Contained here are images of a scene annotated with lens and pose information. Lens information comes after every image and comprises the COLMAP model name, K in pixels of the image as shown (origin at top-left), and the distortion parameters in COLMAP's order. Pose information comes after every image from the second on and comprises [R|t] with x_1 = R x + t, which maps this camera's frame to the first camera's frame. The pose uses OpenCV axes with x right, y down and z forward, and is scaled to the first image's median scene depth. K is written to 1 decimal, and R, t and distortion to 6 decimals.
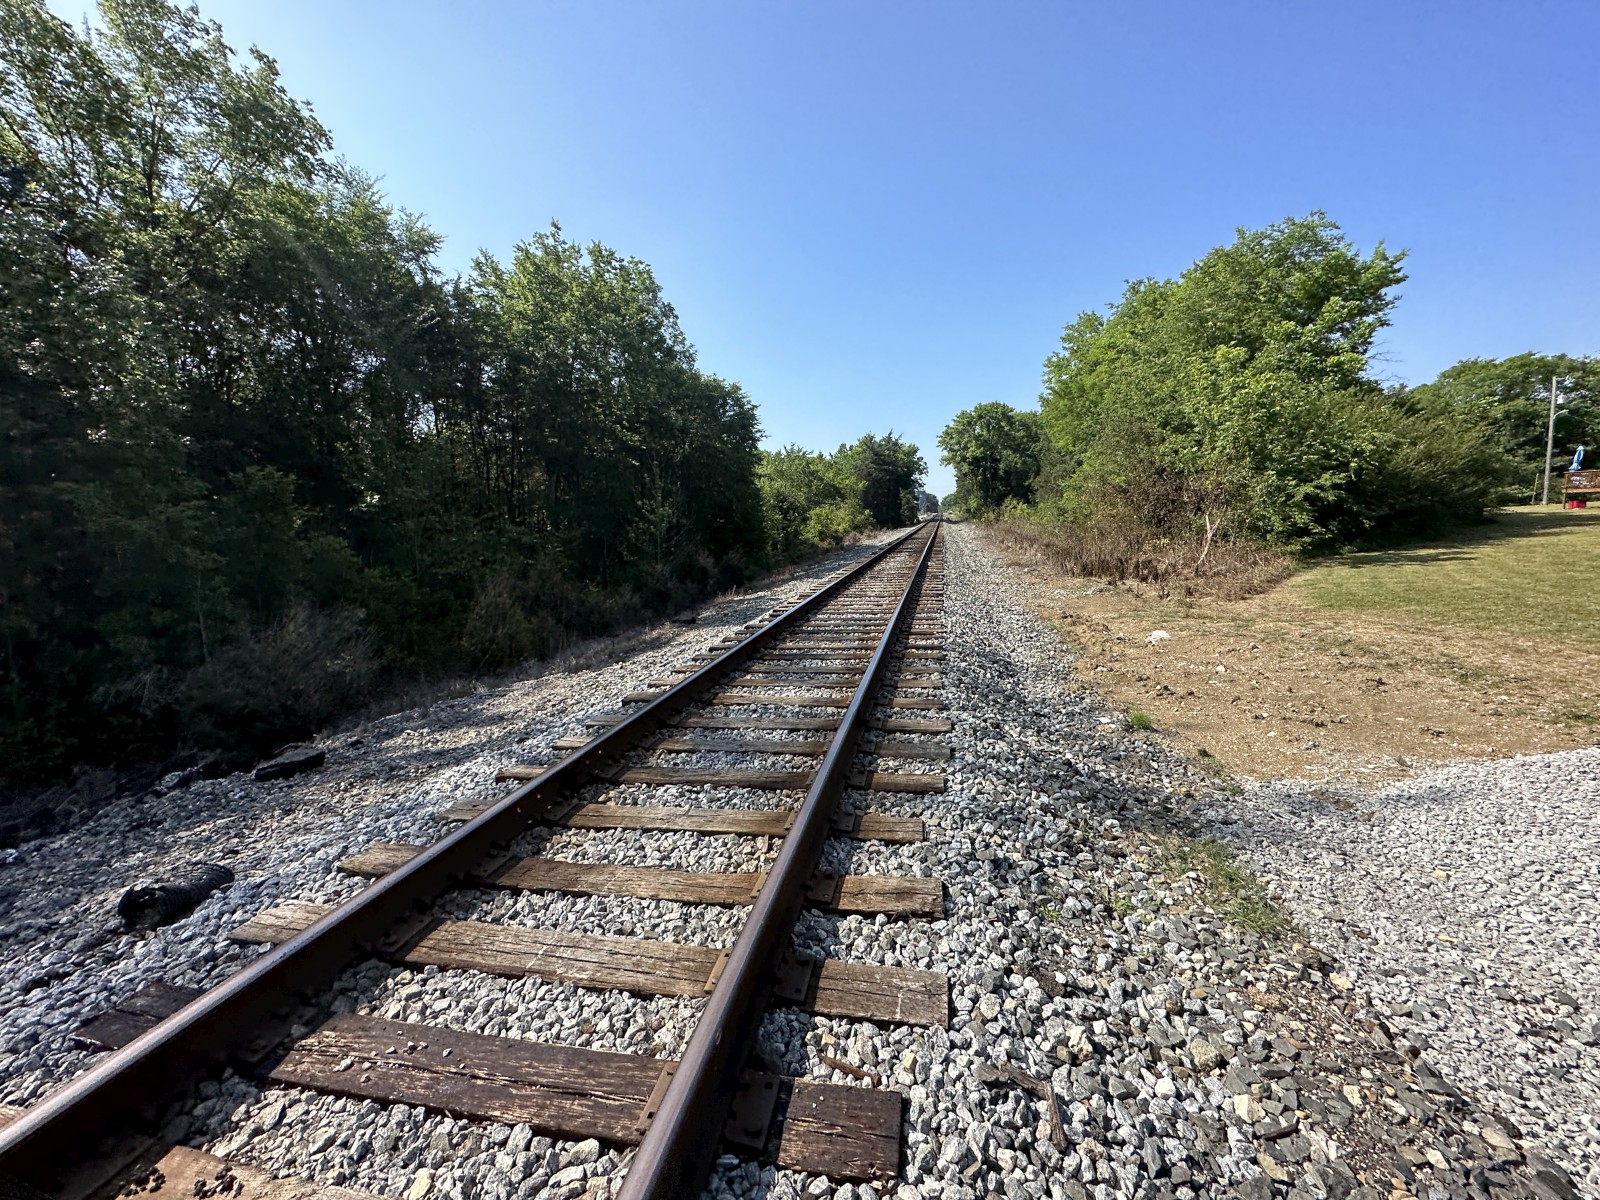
lens RADIAL K [[637.5, 0, 800.0], [0, 637.5, 600.0], [0, 0, 1]] dist [0.002512, -0.000248]
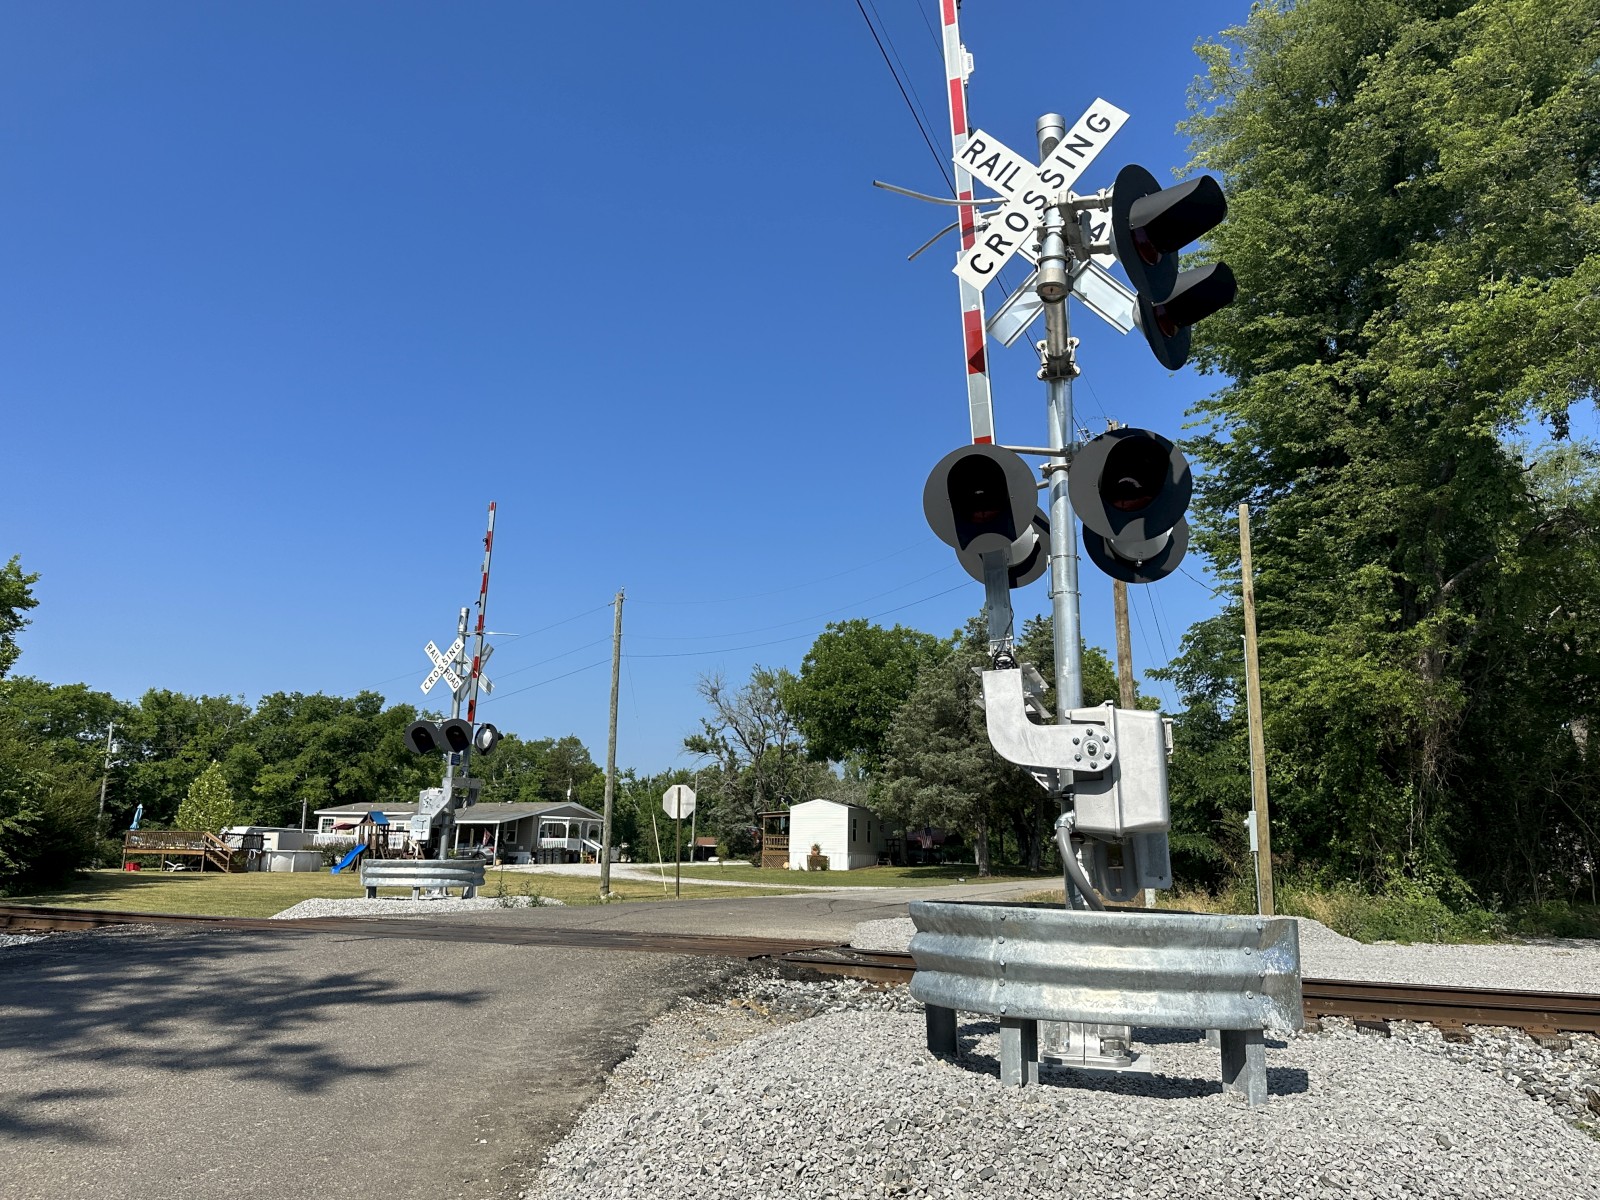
lens RADIAL K [[1124.7, 0, 792.1], [0, 1124.7, 577.5], [0, 0, 1]] dist [0.114557, -0.182341]
pose [[0.146409, 0.290549, 0.945593, -0.493872], [0.094651, 0.947393, -0.305757, 0.074101], [-0.984686, 0.134267, 0.111206, -0.278693]]
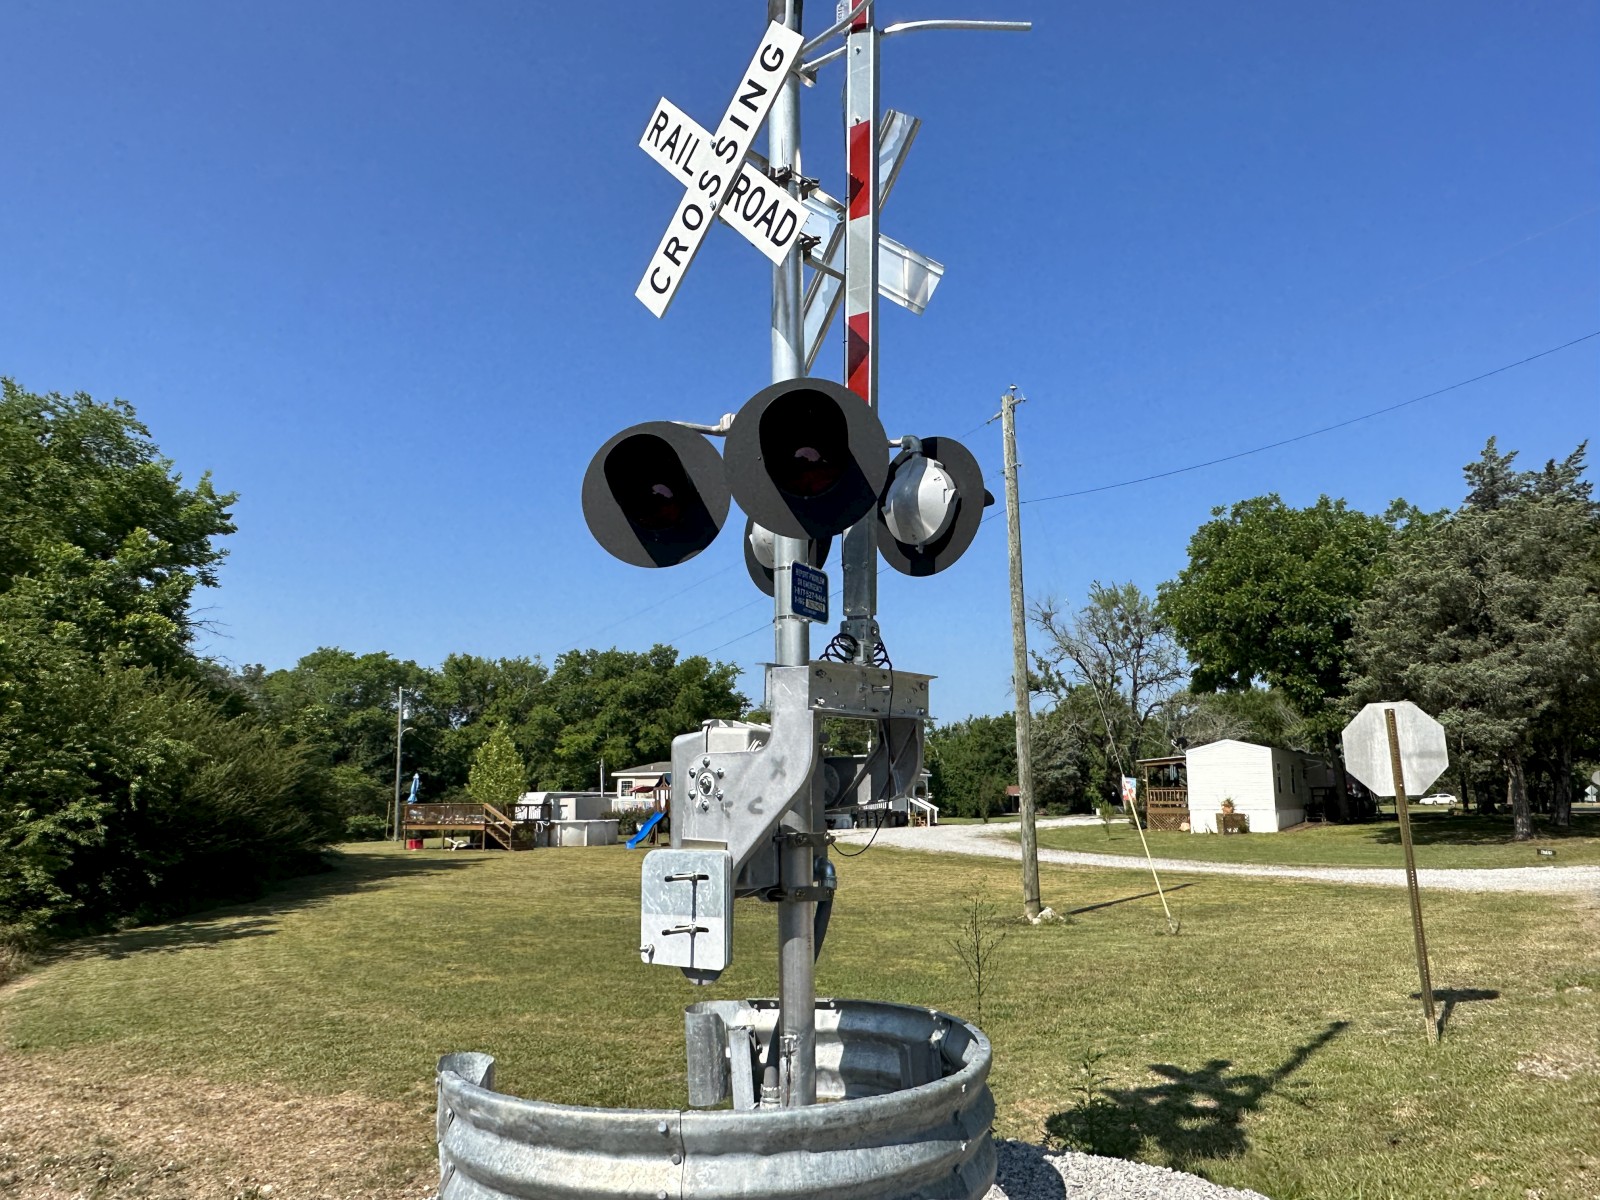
lens RADIAL K [[1137.1, 0, 801.3], [0, 1137.1, 609.8], [0, 0, 1]] dist [-0.008136, 0.003636]
pose [[0.382487, 0.203393, 0.901296, 0.049881], [0.101913, 0.960231, -0.259942, -0.014263], [-0.918323, 0.191278, 0.346547, -0.024710]]
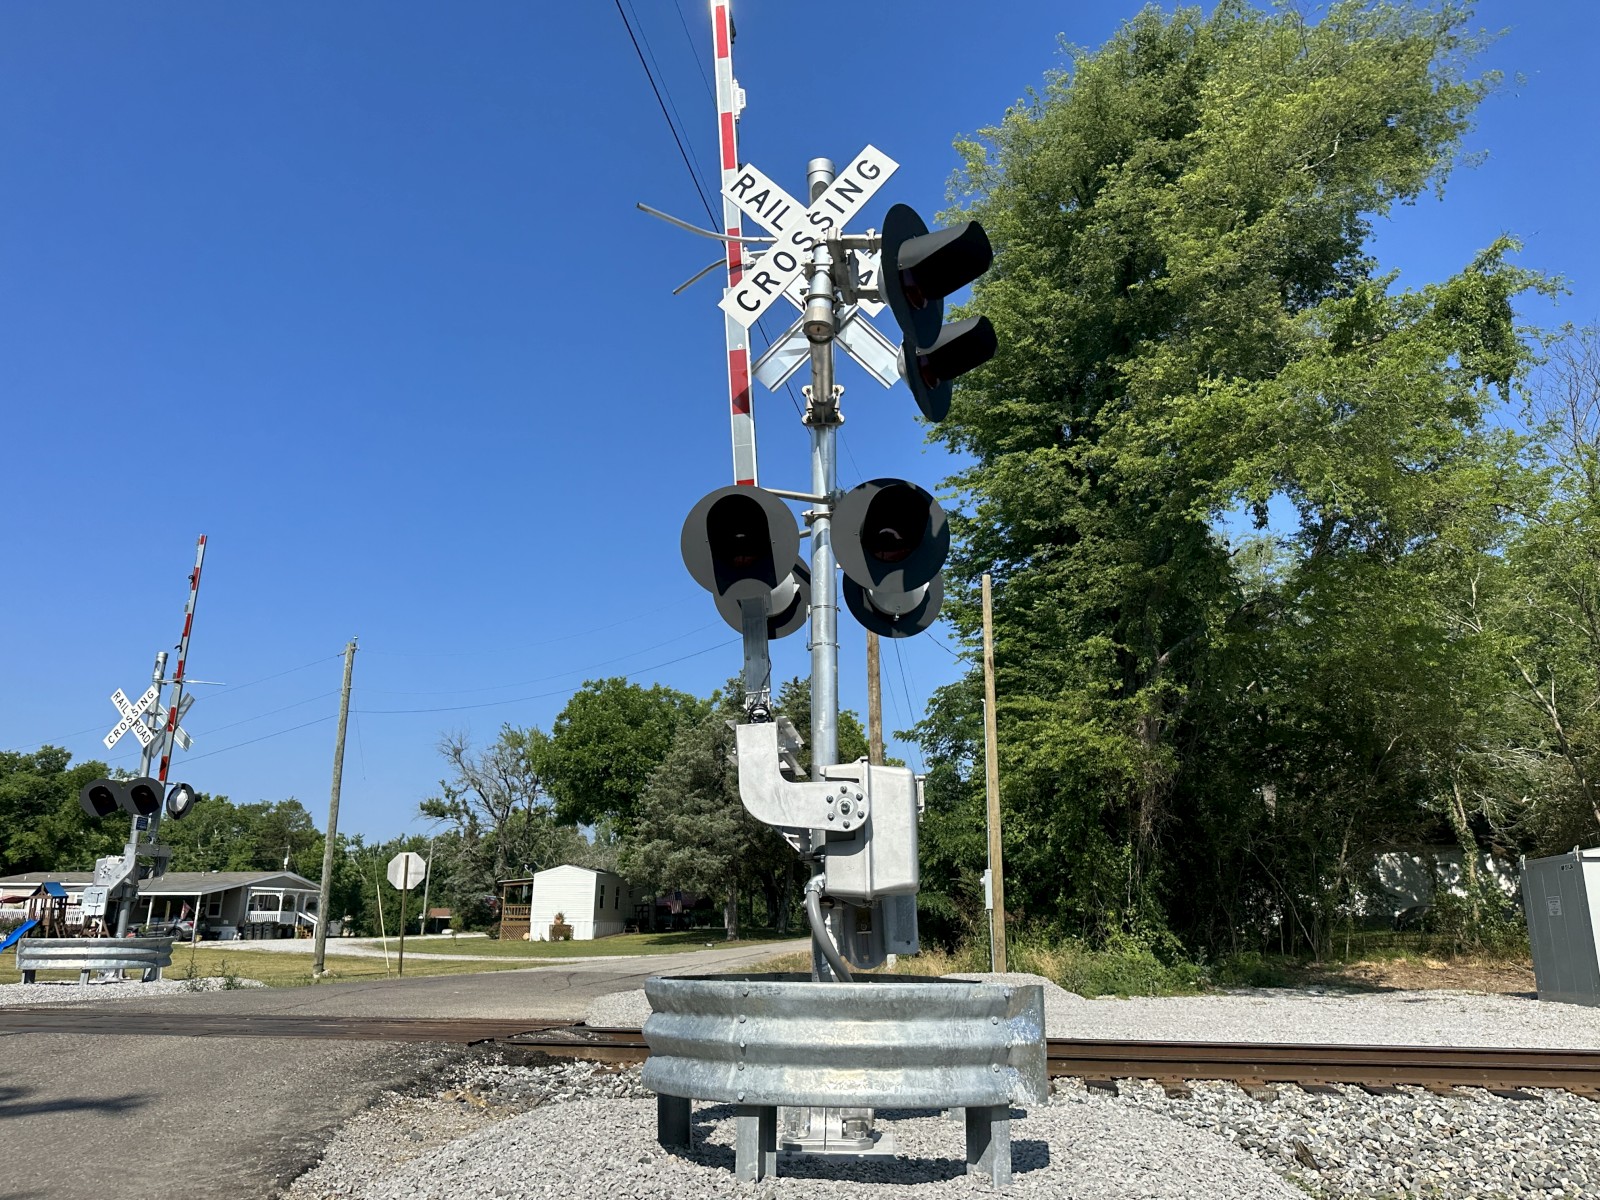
lens RADIAL K [[1129.0, 0, 800.0], [0, 1129.0, 600.0], [0, 0, 1]] dist [0.133428, -0.221979]
pose [[-0.070648, 0.323347, 0.943640, -0.483454], [0.127916, 0.941130, -0.312910, 0.072944], [-0.989266, 0.098600, -0.107850, -0.279503]]
